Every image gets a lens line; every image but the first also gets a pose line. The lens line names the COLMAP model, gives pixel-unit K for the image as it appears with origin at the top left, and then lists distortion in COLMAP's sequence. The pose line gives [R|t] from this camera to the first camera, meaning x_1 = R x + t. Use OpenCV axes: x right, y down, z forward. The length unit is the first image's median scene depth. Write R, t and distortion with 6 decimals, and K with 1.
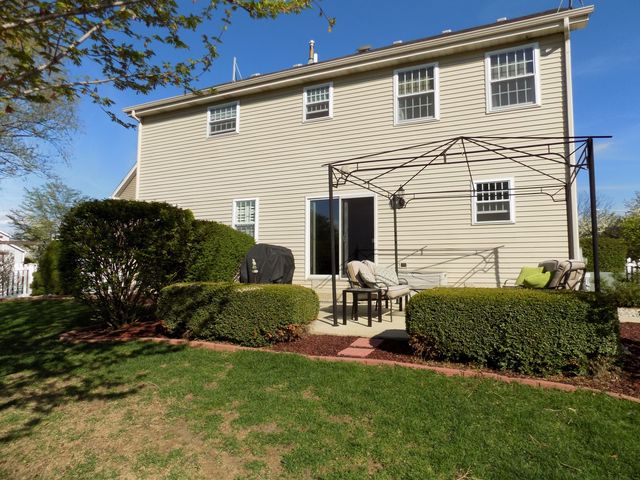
lens RADIAL K [[431.9, 0, 321.9], [0, 431.9, 234.7], [0, 0, 1]] dist [-0.081350, 0.086542]
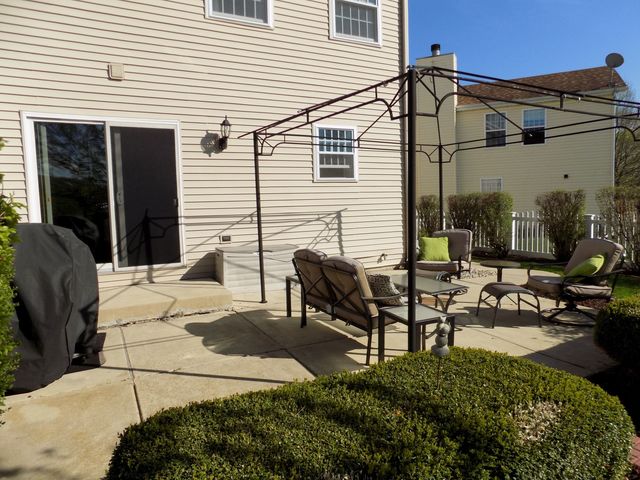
lens RADIAL K [[431.9, 0, 321.9], [0, 431.9, 234.7], [0, 0, 1]] dist [-0.081350, 0.086542]
pose [[0.596664, -0.079199, 0.798574, -0.270352], [-0.031890, 0.991992, 0.122208, -0.023589], [-0.801857, -0.098384, 0.589360, 0.514716]]
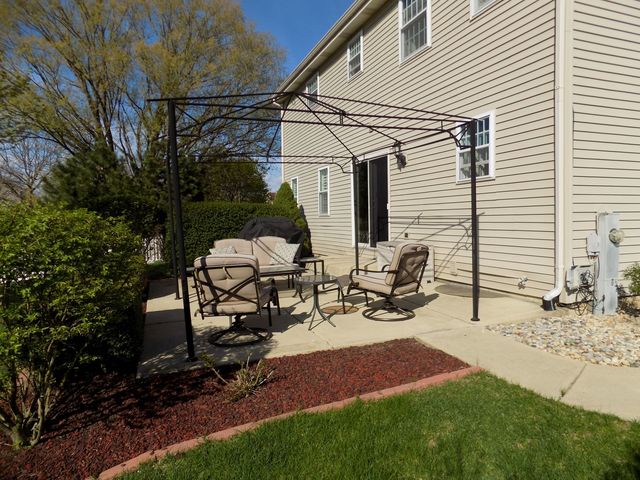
lens RADIAL K [[431.9, 0, 321.9], [0, 431.9, 234.7], [0, 0, 1]] dist [-0.081350, 0.086542]
pose [[0.716400, 0.009193, -0.697629, 0.693814], [0.068945, 0.994086, 0.083900, -0.013721], [0.694275, -0.108204, 0.711530, 0.306438]]
